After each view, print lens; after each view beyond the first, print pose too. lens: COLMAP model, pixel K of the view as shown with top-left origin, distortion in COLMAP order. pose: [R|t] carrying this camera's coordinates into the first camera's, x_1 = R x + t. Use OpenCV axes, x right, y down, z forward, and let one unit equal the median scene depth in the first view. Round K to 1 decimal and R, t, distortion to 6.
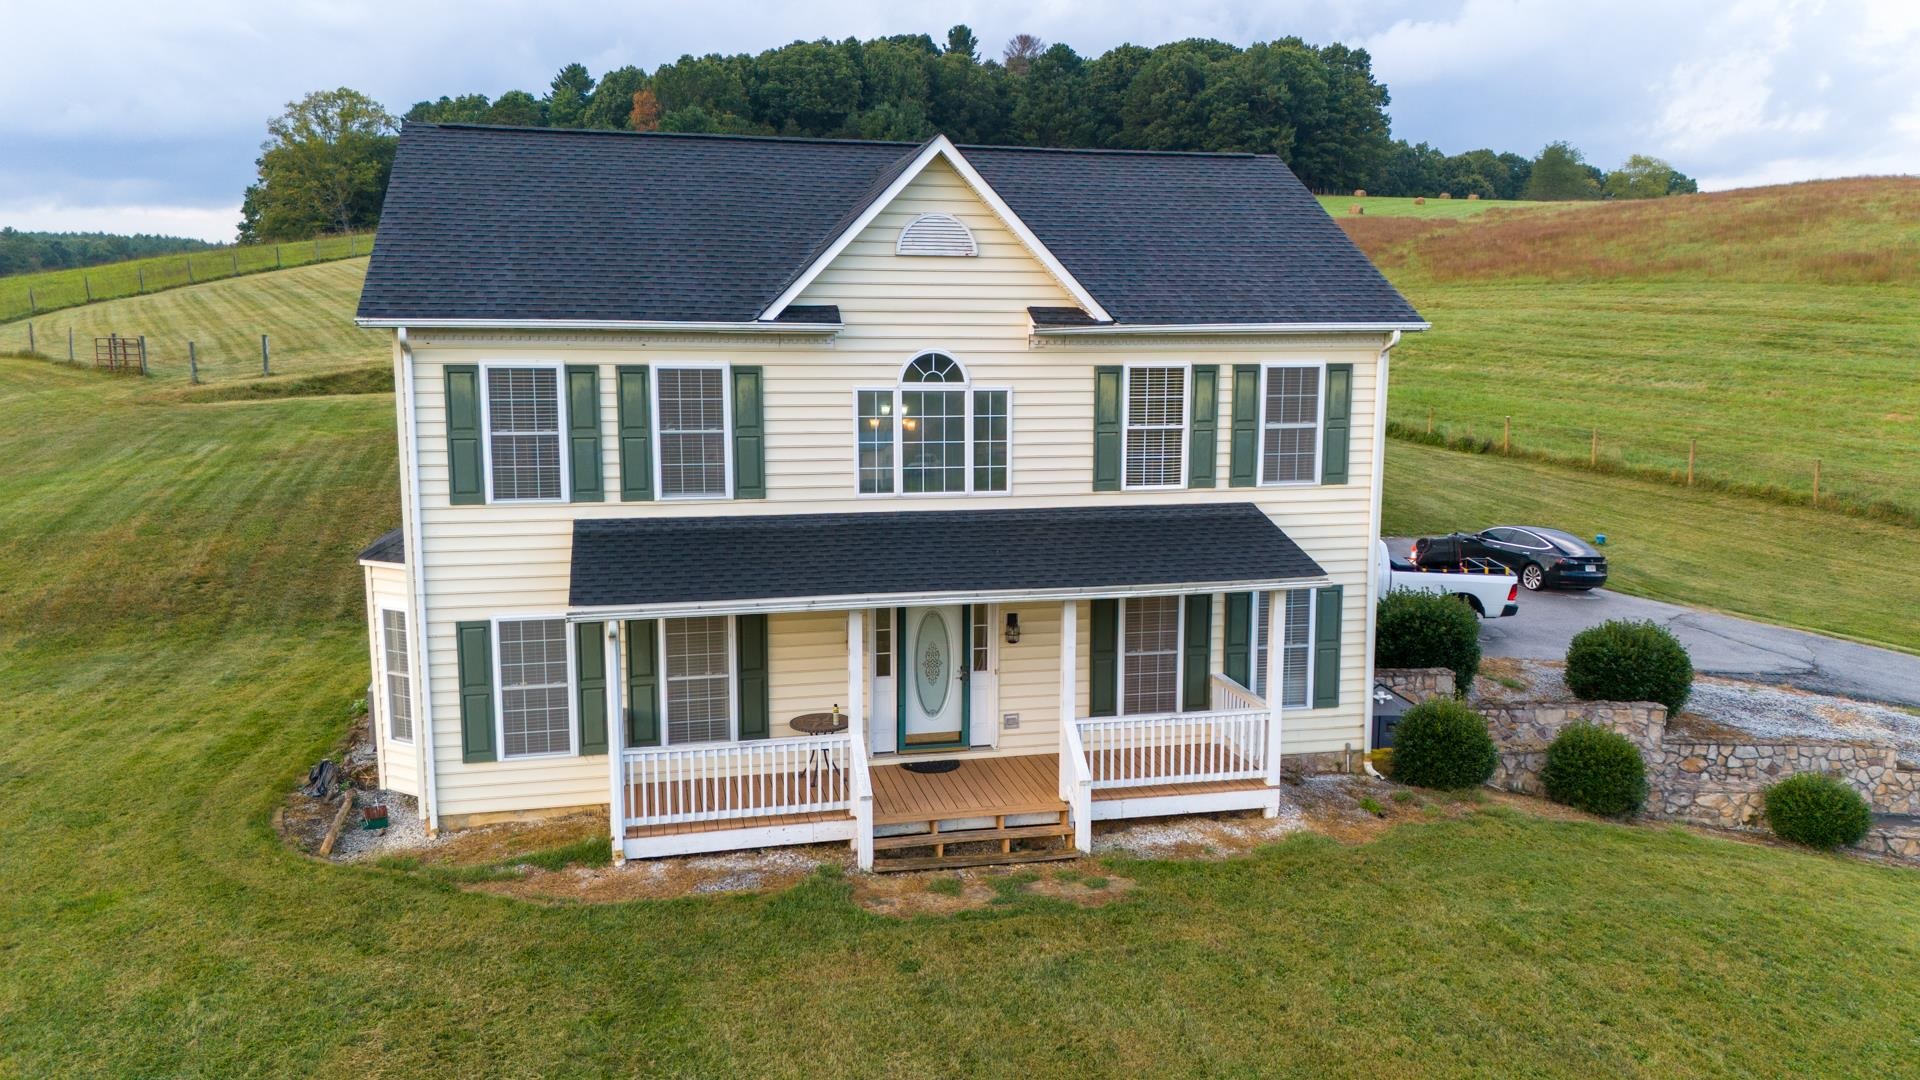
lens RADIAL K [[1417.2, 0, 960.0], [0, 1417.2, 540.0], [0, 0, 1]] dist [0.137840, -0.220720]
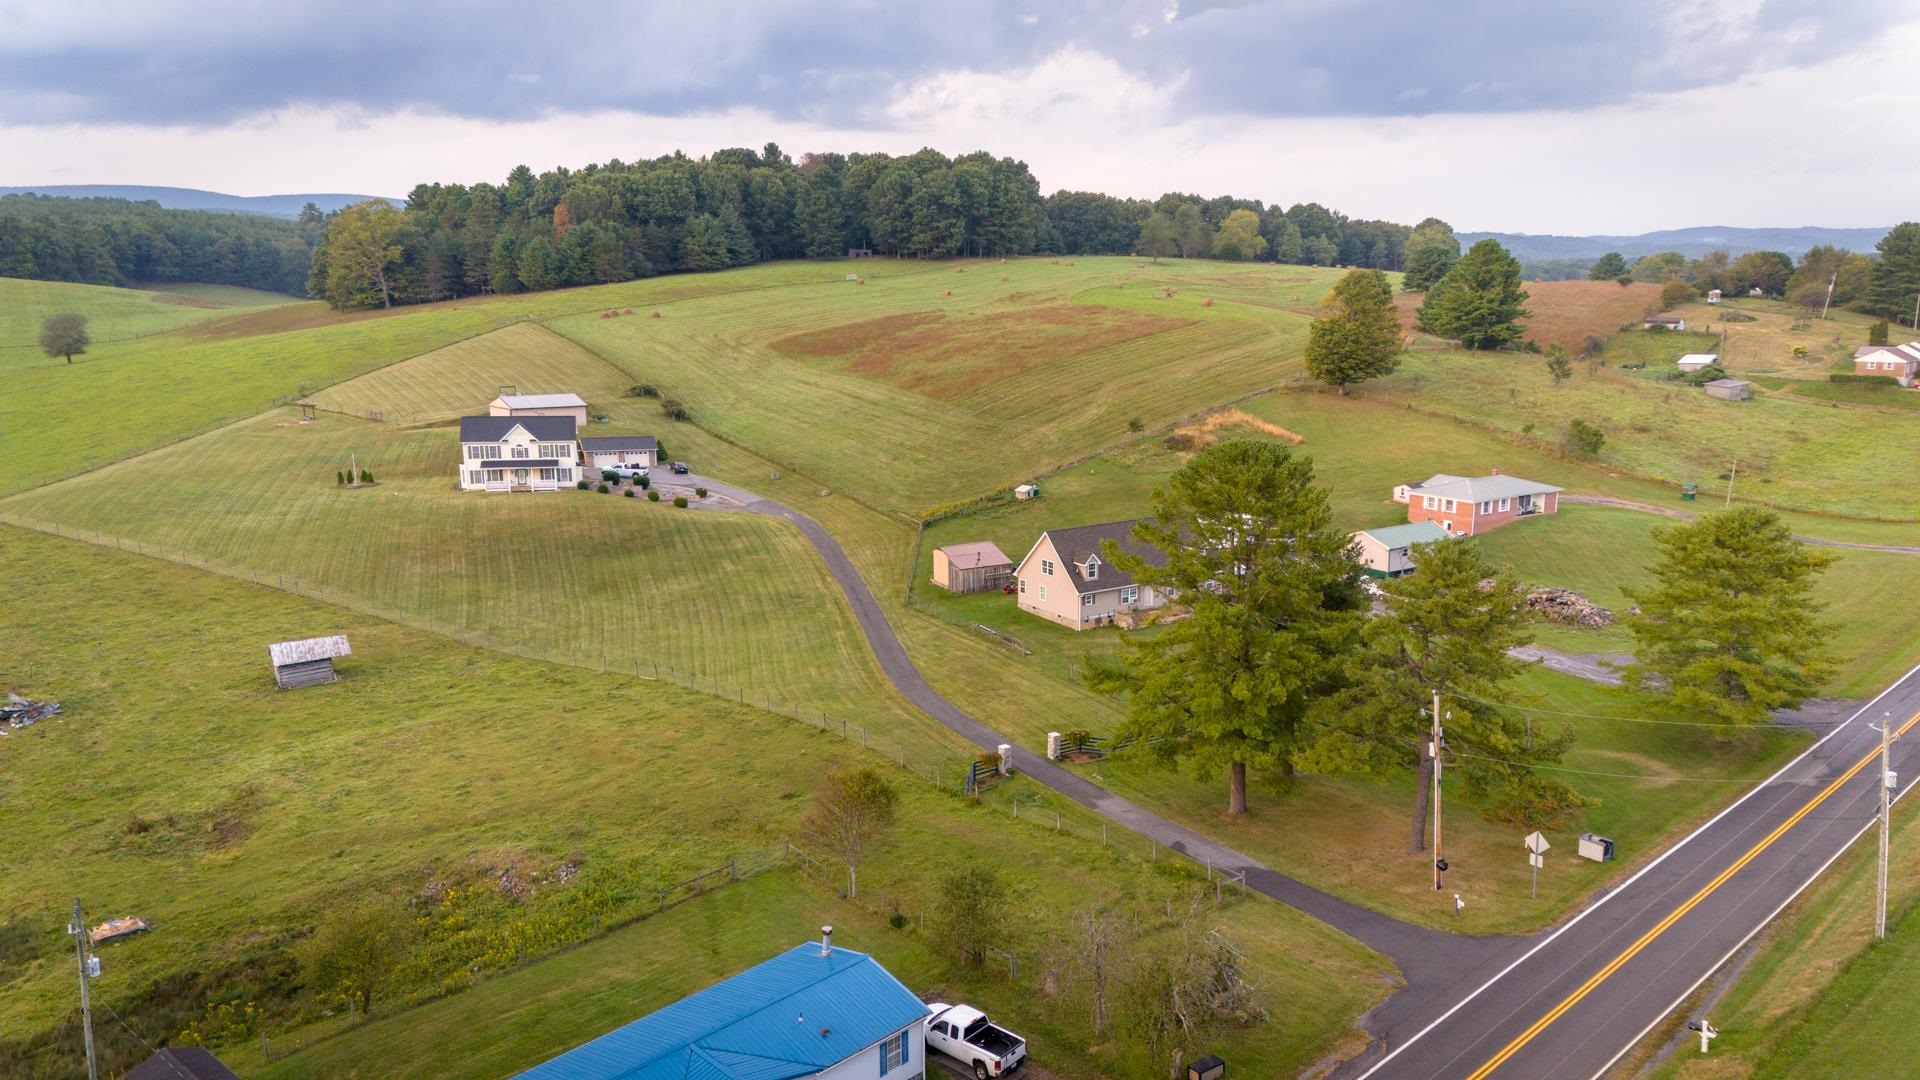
lens RADIAL K [[1350.1, 0, 960.0], [0, 1350.1, 540.0], [0, 0, 1]] dist [0.429872, -0.459477]
pose [[0.999938, -0.007294, 0.008370, 2.955413], [0.006863, 0.998704, 0.050437, 0.063813], [-0.008727, -0.050376, 0.998692, -8.801545]]
